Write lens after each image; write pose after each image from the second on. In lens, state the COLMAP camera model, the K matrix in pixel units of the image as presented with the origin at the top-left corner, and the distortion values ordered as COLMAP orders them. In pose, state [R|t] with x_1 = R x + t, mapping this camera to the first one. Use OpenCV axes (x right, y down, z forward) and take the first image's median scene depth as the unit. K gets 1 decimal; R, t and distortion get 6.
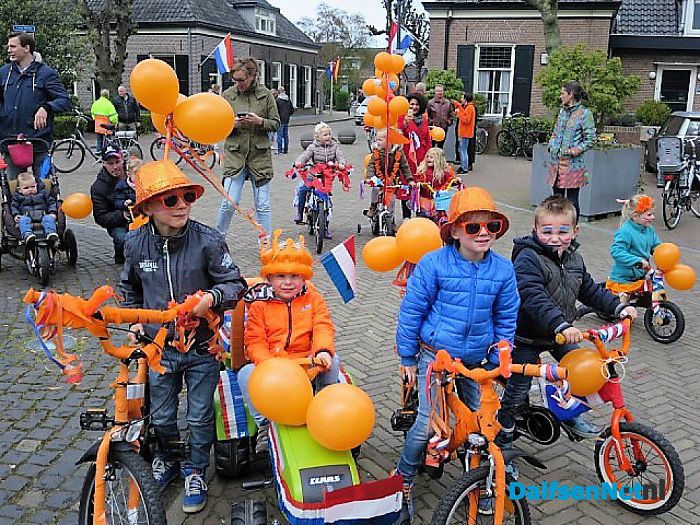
lens RADIAL K [[655.6, 0, 353.4], [0, 655.6, 260.0], [0, 0, 1]] dist [-0.060173, 0.000000]
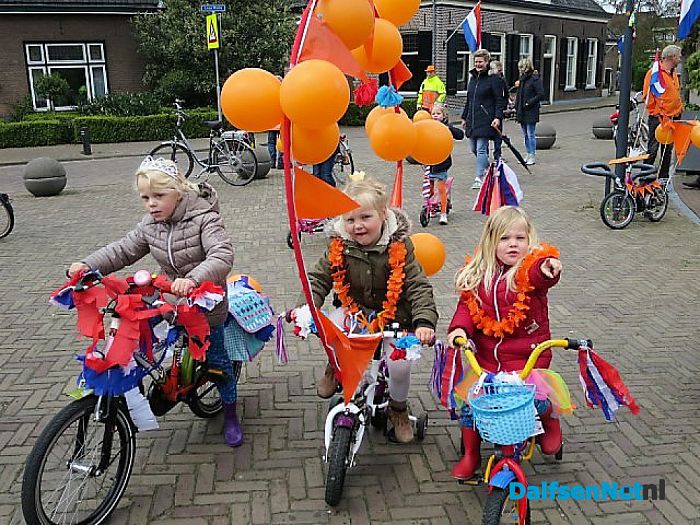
lens RADIAL K [[655.6, 0, 353.4], [0, 655.6, 260.7], [0, 0, 1]] dist [-0.060173, 0.000000]
pose [[0.898674, 0.082901, -0.430712, 0.062030], [-0.070586, 0.996511, 0.044526, -0.052643], [0.432901, -0.009612, 0.901390, 0.215647]]
